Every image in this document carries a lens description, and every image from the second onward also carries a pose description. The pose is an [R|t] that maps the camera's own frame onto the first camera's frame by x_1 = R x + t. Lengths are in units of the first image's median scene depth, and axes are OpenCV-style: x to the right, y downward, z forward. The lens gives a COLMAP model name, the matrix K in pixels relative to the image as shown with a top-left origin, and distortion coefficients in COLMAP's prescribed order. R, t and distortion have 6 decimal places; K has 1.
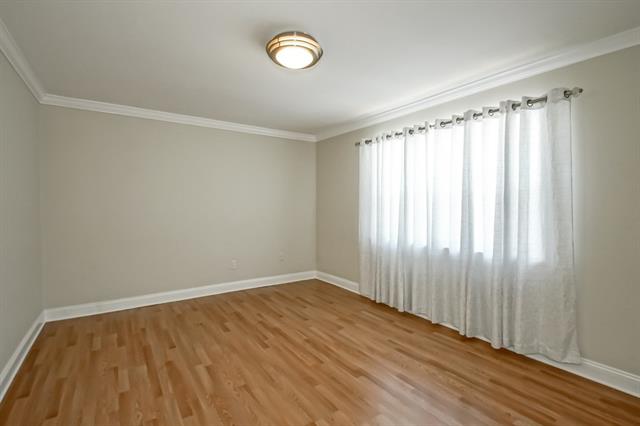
lens RADIAL K [[294.6, 0, 323.1], [0, 294.6, 208.4], [0, 0, 1]] dist [-0.010904, -0.000235]
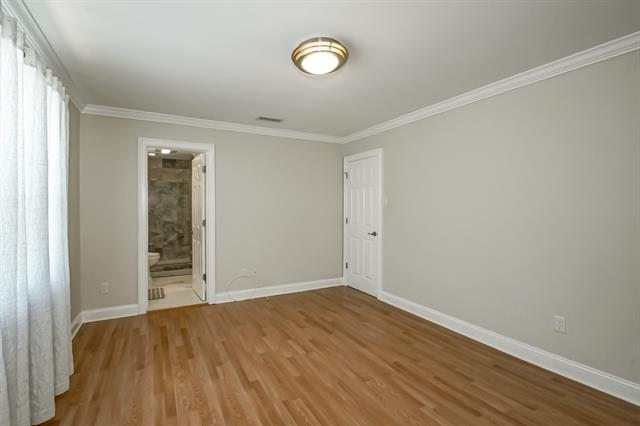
lens RADIAL K [[309.2, 0, 320.0], [0, 309.2, 213.0], [0, 0, 1]] dist [-0.001783, -0.000284]
pose [[-0.993746, -0.008928, 0.111310, -0.211027], [-0.005147, 0.999401, 0.034209, -0.038537], [-0.111549, 0.033422, -0.993197, 1.987740]]
